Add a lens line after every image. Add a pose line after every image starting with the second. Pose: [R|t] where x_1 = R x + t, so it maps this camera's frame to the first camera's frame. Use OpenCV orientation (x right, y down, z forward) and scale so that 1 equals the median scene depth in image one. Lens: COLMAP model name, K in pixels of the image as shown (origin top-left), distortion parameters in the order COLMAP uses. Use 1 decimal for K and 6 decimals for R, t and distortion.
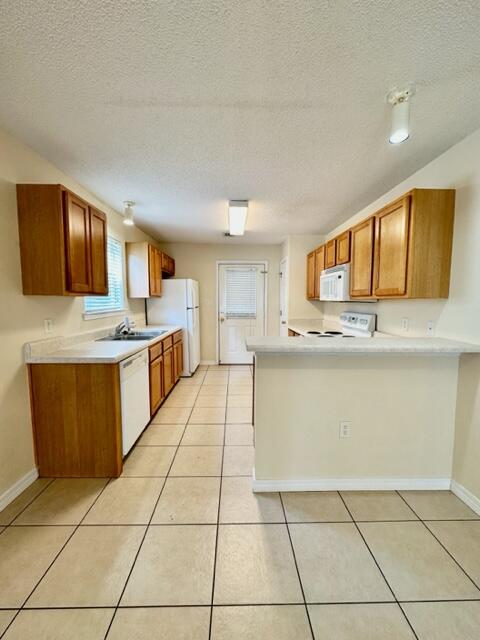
lens RADIAL K [[256.0, 0, 240.0], [0, 256.0, 320.0], [0, 0, 1]] dist [-0.000419, 0.000194]
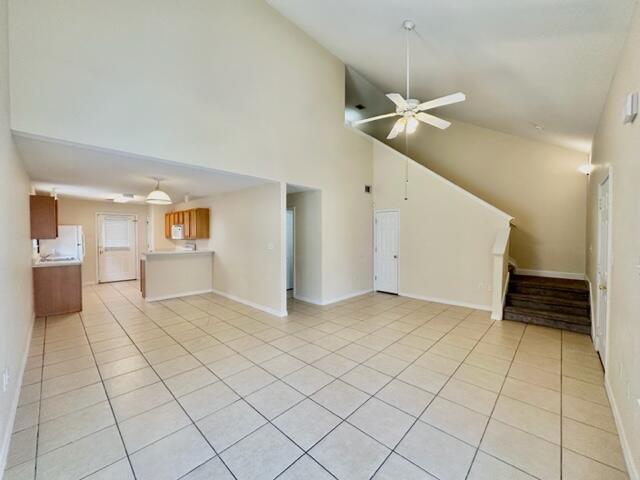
lens RADIAL K [[255.4, 0, 320.0], [0, 255.4, 240.0], [0, 0, 1]] dist [-0.000026, 0.000356]
pose [[0.706785, -0.017171, 0.707220, -0.342405], [0.058613, 0.997689, -0.034354, 0.084087], [-0.704996, 0.065733, 0.706158, -1.454727]]
